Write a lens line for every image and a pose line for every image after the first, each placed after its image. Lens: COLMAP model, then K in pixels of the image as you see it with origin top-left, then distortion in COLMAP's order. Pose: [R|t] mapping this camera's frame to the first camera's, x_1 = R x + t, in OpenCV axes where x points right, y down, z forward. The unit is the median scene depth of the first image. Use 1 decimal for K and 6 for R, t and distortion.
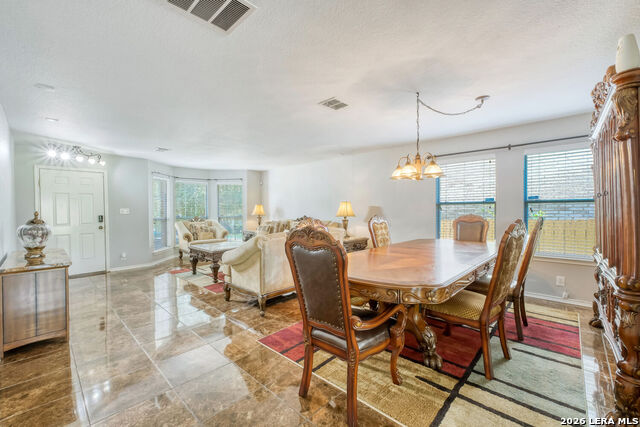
lens RADIAL K [[267.6, 0, 320.0], [0, 267.6, 213.5], [0, 0, 1]] dist [-0.002279, -0.000311]
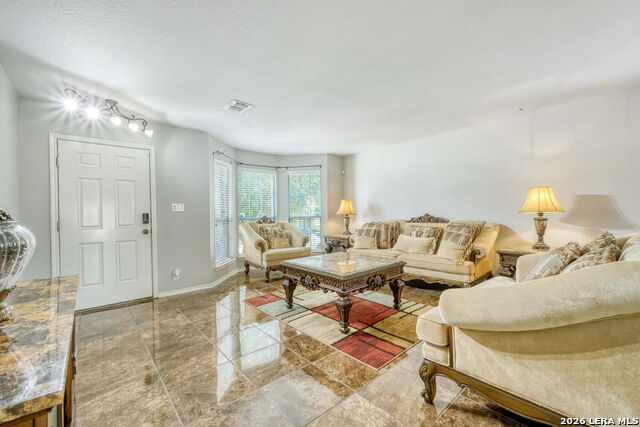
lens RADIAL K [[267.6, 0, 320.0], [0, 267.6, 213.5], [0, 0, 1]] dist [-0.002279, -0.000311]
pose [[0.995497, -0.007246, -0.094514, -0.308245], [0.005891, 0.999876, -0.014612, 0.018878], [0.094608, 0.013990, 0.995416, 0.358091]]
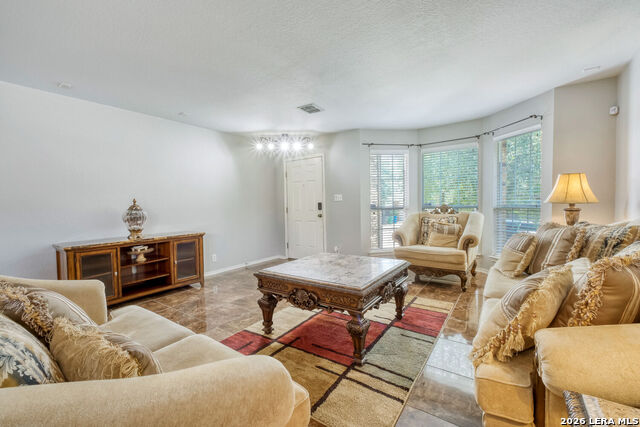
lens RADIAL K [[267.6, 0, 320.0], [0, 267.6, 213.5], [0, 0, 1]] dist [-0.002279, -0.000311]
pose [[0.143717, 0.042837, -0.988691, 0.106433], [0.004324, 0.999026, 0.043914, 0.003620], [0.989609, -0.010586, 0.143392, 0.822221]]
